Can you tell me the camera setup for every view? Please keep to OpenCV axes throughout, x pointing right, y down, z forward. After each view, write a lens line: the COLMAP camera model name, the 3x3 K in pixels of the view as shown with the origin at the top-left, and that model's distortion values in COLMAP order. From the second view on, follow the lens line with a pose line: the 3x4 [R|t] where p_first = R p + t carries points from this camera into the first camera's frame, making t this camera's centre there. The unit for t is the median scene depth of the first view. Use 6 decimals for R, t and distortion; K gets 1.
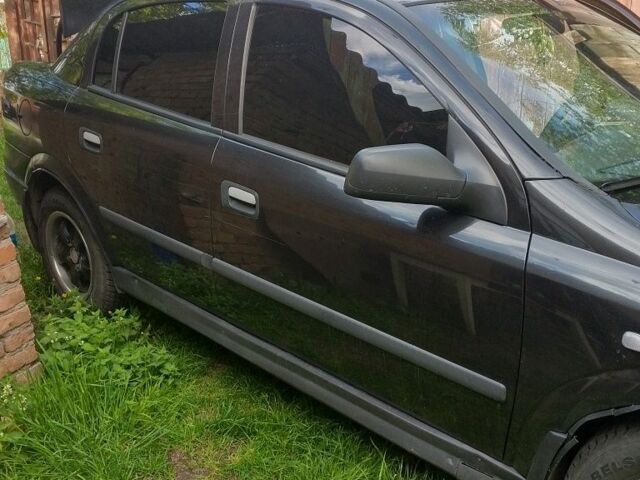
lens RADIAL K [[610.2, 0, 320.0], [0, 610.2, 240.0], [0, 0, 1]] dist [0.080158, -0.203015]
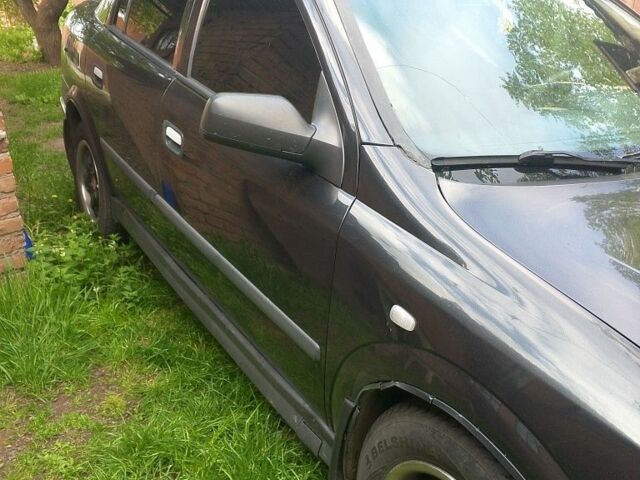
lens RADIAL K [[610.2, 0, 320.0], [0, 610.2, 240.0], [0, 0, 1]] dist [0.080158, -0.203015]
pose [[0.969621, 0.162261, -0.183049, 0.328996], [-0.155426, 0.986520, 0.051187, 0.010102], [0.188887, -0.021182, 0.981770, 0.017052]]
